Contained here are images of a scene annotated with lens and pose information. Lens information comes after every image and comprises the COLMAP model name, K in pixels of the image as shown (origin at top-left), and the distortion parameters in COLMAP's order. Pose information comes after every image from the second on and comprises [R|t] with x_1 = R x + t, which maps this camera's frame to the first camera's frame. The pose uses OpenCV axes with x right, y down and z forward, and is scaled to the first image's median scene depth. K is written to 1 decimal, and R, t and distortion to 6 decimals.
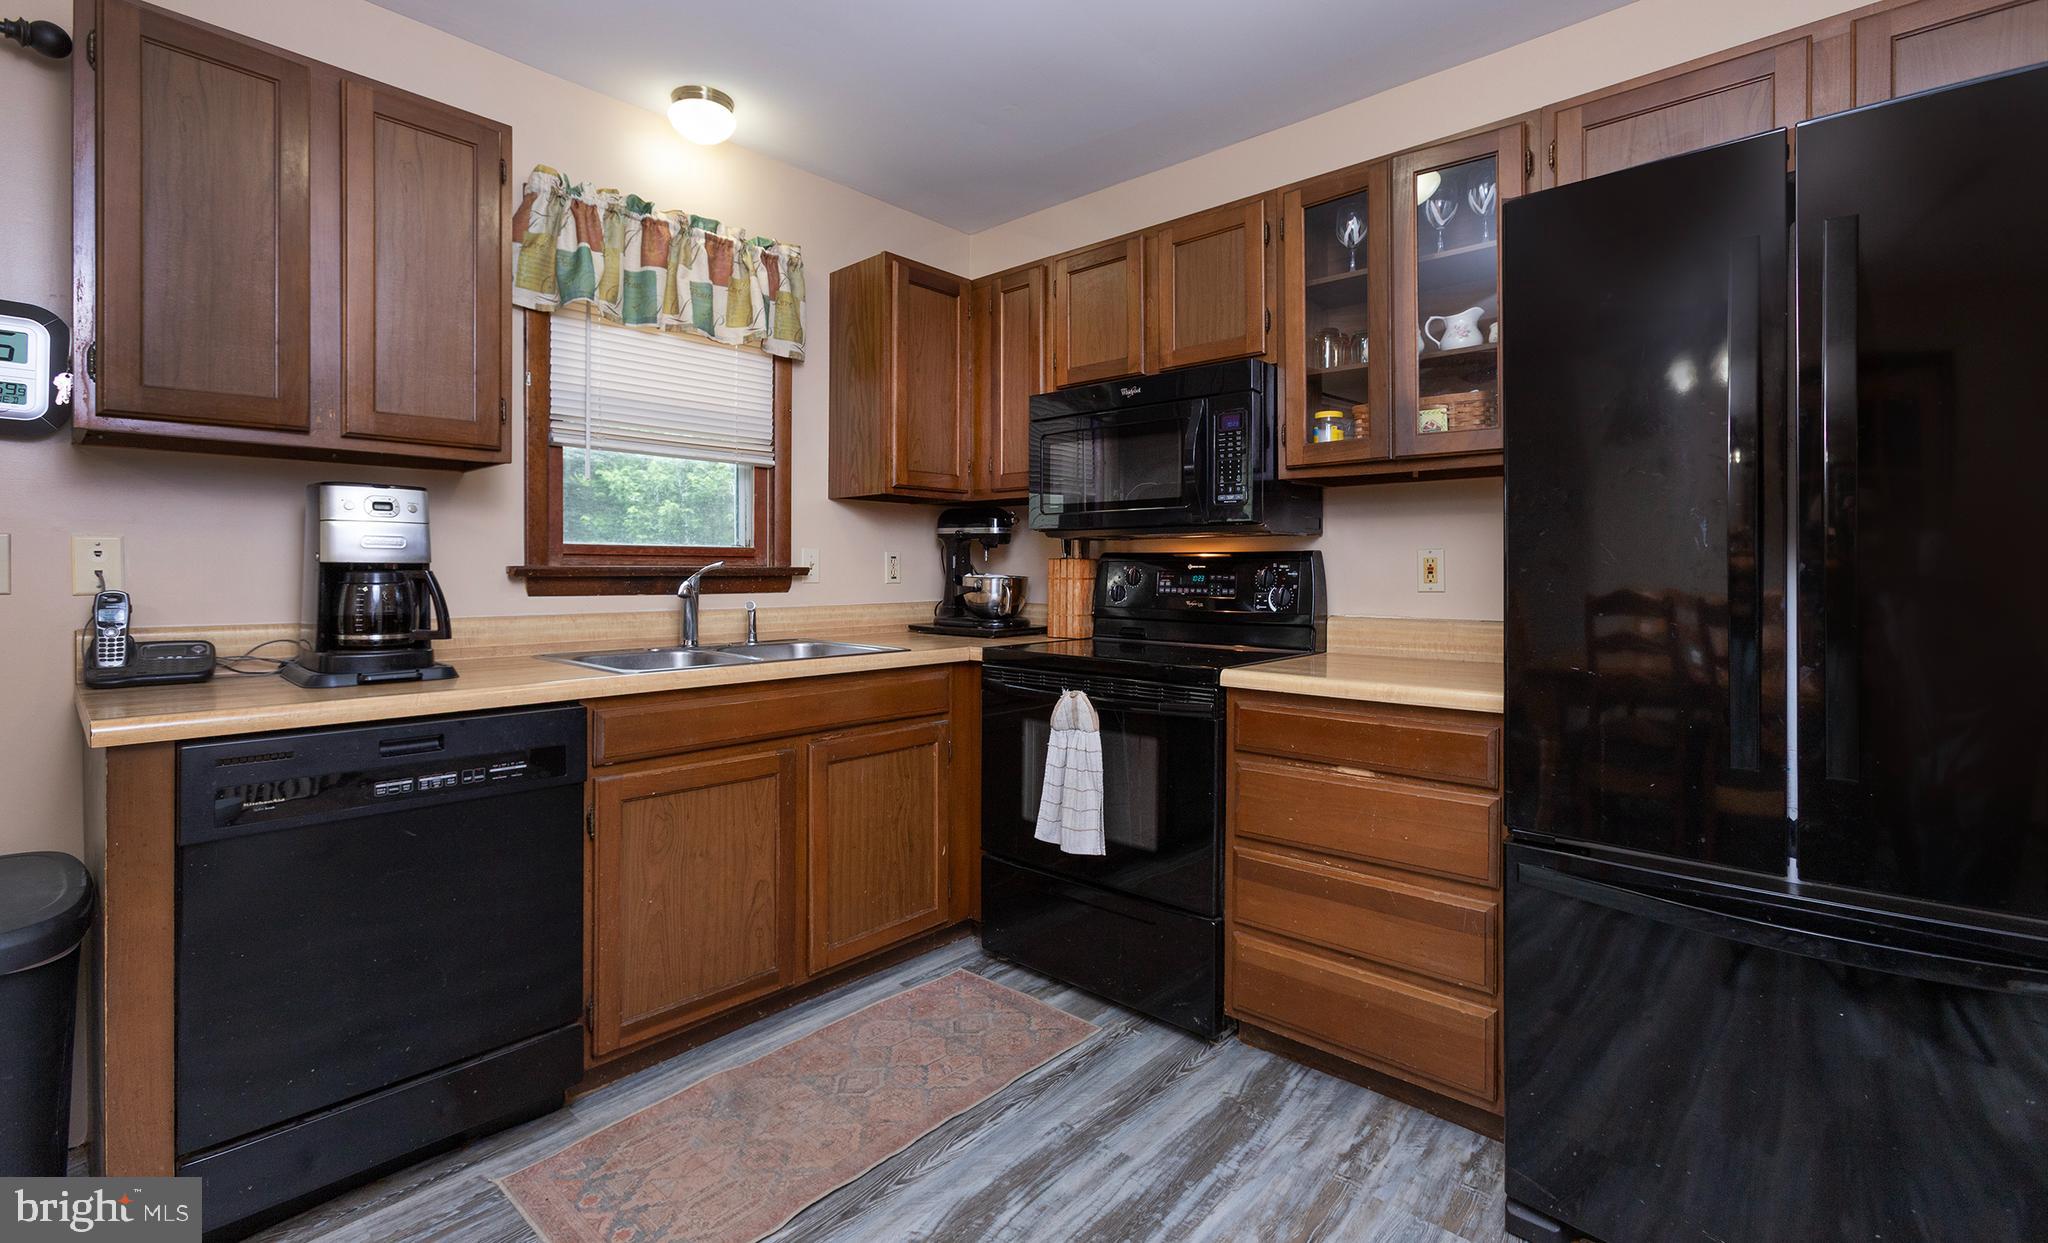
lens RADIAL K [[911.8, 0, 983.4], [0, 911.8, 575.2], [0, 0, 1]] dist [-0.002946, 0.000156]
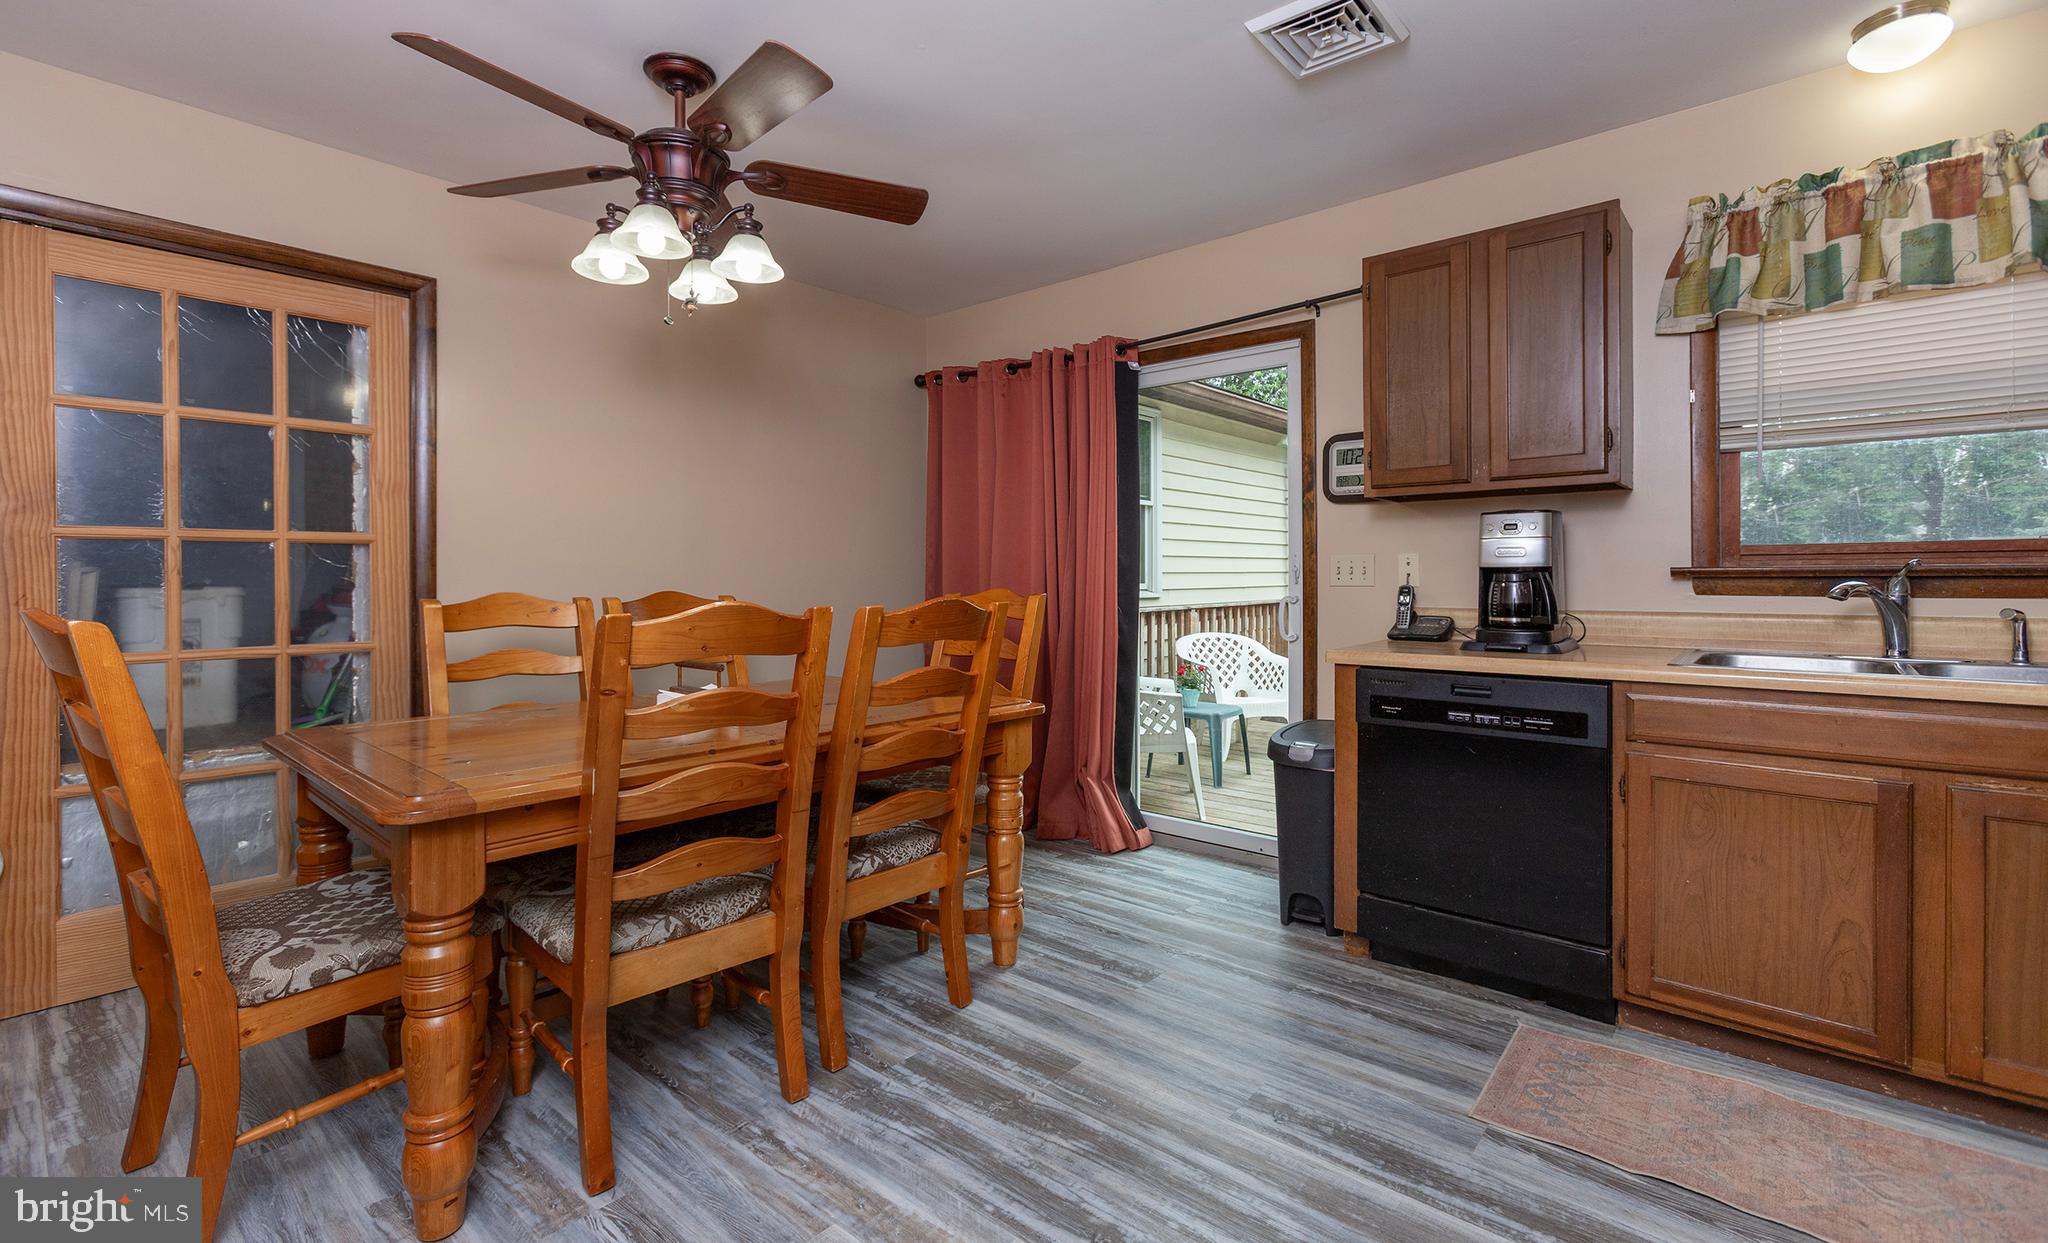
lens RADIAL K [[914.0, 0, 1028.5], [0, 914.0, 592.0], [0, 0, 1]] dist [-0.001028, 0.000130]
pose [[0.026291, 0.013559, -0.999562, 0.598302], [0.000311, 0.999908, 0.013572, 0.004822], [0.999654, -0.000668, 0.026284, 0.178058]]
